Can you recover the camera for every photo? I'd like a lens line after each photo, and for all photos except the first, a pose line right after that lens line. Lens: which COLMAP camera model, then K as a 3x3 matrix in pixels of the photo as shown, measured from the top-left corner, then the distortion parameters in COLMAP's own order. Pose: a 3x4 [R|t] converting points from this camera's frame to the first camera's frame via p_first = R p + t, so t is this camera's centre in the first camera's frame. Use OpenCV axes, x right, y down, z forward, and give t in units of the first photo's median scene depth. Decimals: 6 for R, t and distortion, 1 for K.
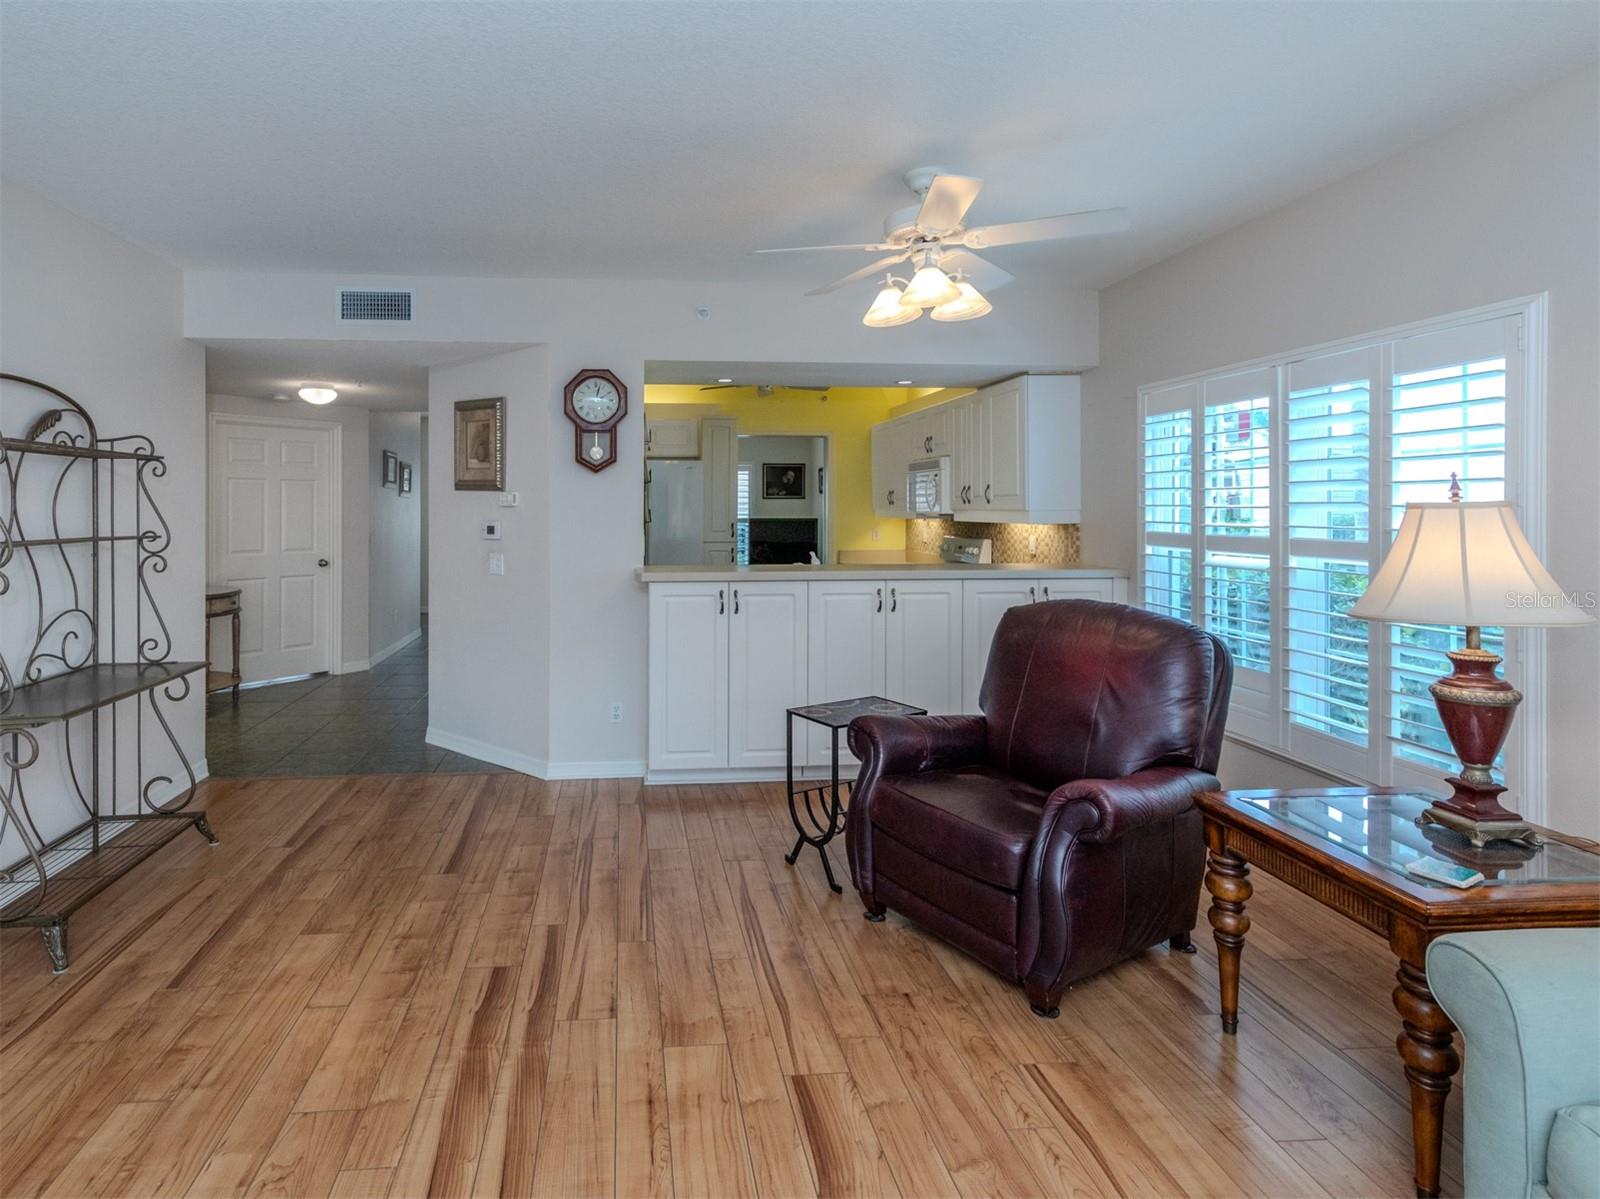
lens RADIAL K [[656.4, 0, 800.2], [0, 656.4, 594.1], [0, 0, 1]] dist [0.007395, -0.001821]
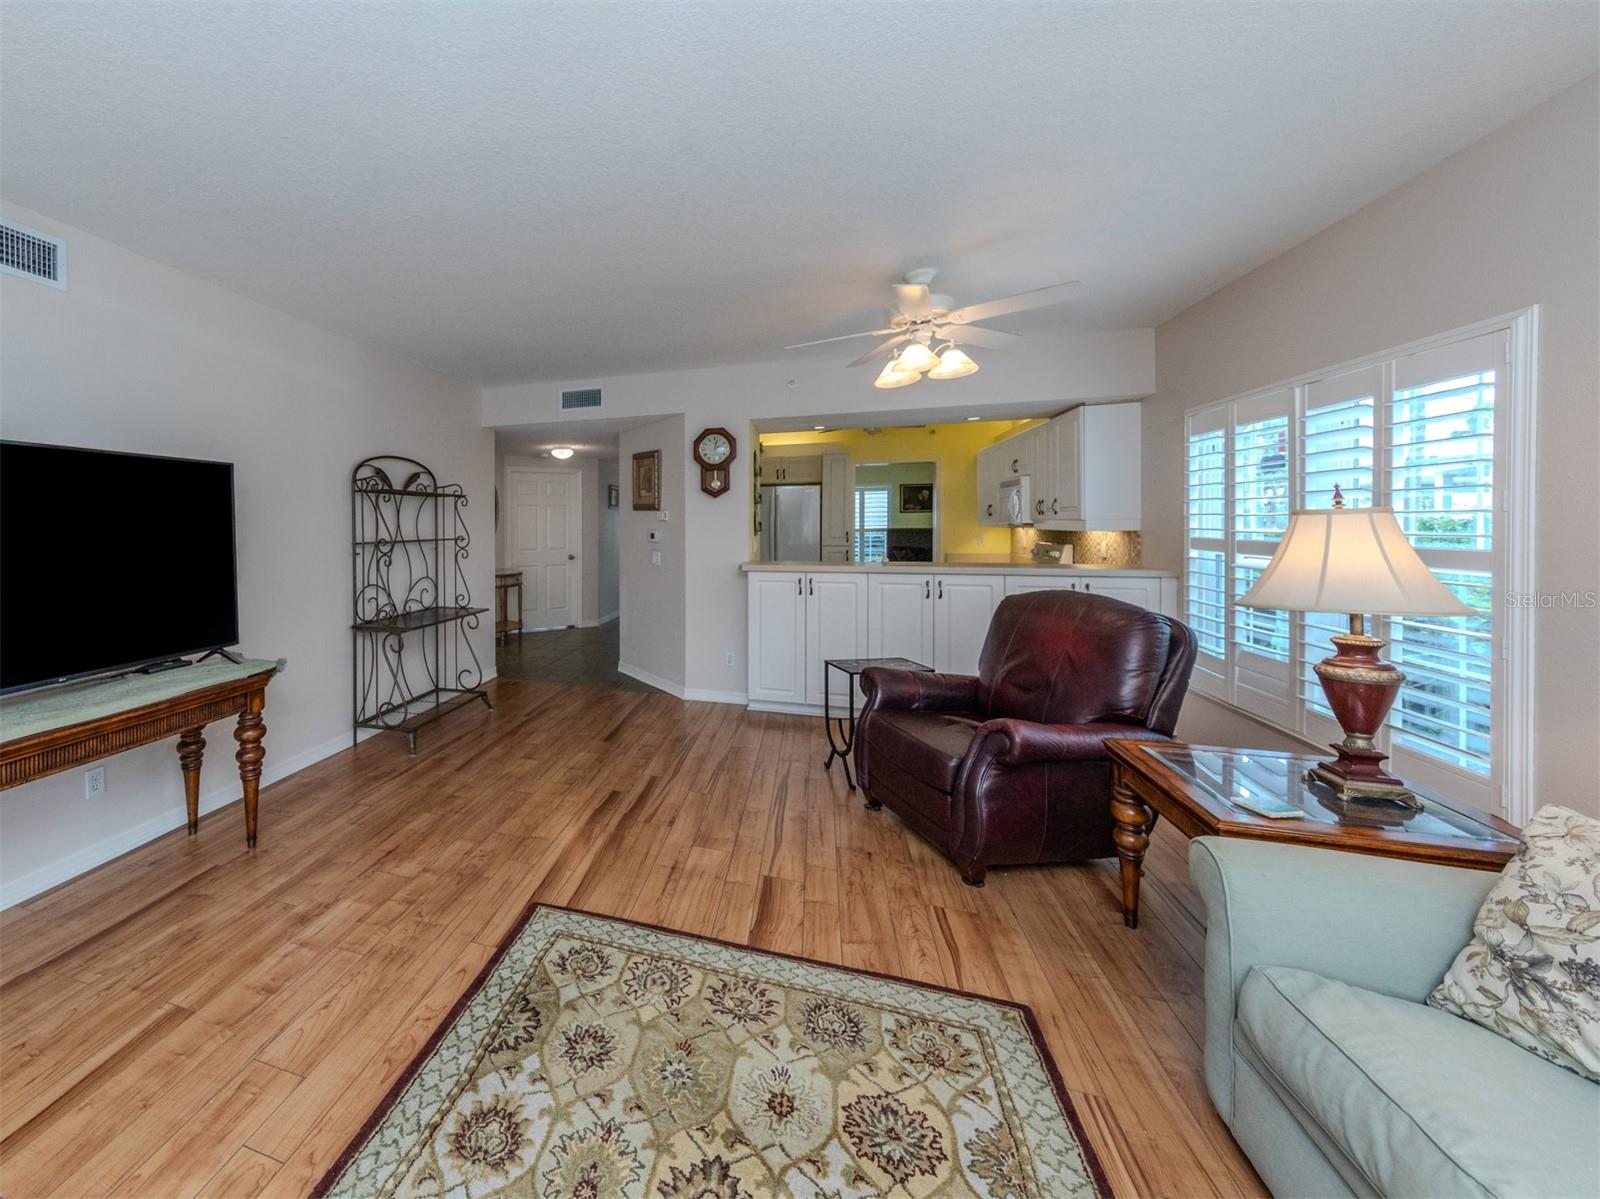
lens RADIAL K [[525.2, 0, 806.0], [0, 525.2, 601.6], [0, 0, 1]] dist [0.000912, 0.000101]
pose [[0.963508, 0.031296, -0.265843, 0.255309], [-0.025171, 0.999334, 0.026417, 0.018684], [0.266493, -0.018761, 0.963654, -0.121214]]
